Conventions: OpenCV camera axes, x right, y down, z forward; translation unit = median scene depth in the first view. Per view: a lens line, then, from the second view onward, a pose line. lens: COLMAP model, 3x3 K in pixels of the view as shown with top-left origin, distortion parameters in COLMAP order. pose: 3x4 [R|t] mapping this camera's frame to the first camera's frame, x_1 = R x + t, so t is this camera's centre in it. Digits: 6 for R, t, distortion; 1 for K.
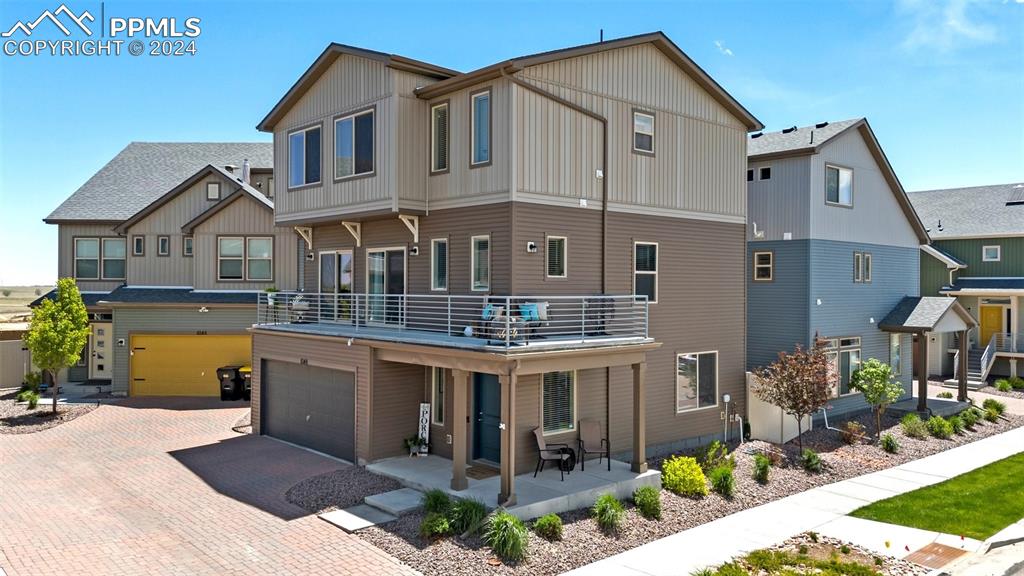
lens RADIAL K [[770.0, 0, 511.2], [0, 770.0, 289.9], [0, 0, 1]] dist [0.067561, -0.058879]
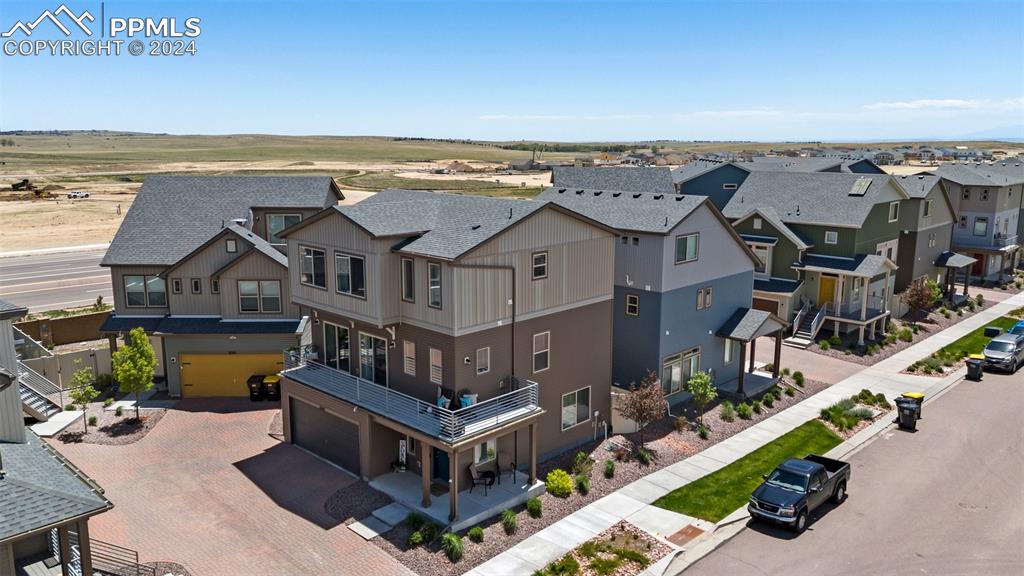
lens RADIAL K [[770.0, 0, 510.3], [0, 770.0, 291.2], [0, 0, 1]] dist [0.067561, -0.058879]
pose [[0.998079, -0.013903, 0.060375, 0.018876], [0.002104, 0.981541, 0.191242, -0.450907], [-0.061919, -0.190748, 0.979684, -0.517043]]
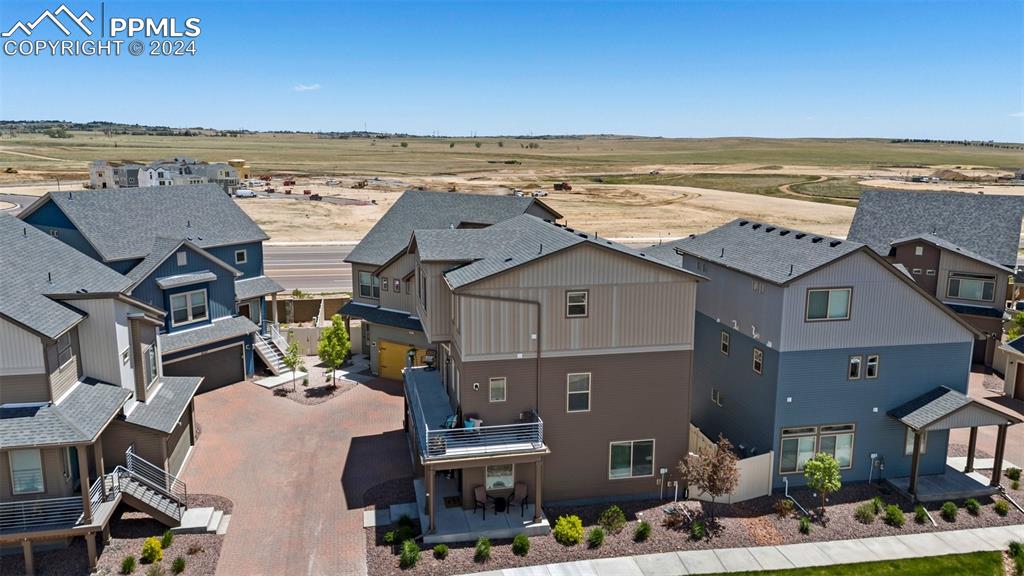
lens RADIAL K [[770.0, 0, 515.9], [0, 770.0, 282.5], [0, 0, 1]] dist [0.067561, -0.058879]
pose [[0.864691, 0.093527, -0.493521, 0.813796], [-0.004780, 0.984000, 0.178104, -0.516424], [0.502282, -0.151646, 0.851303, -0.338831]]
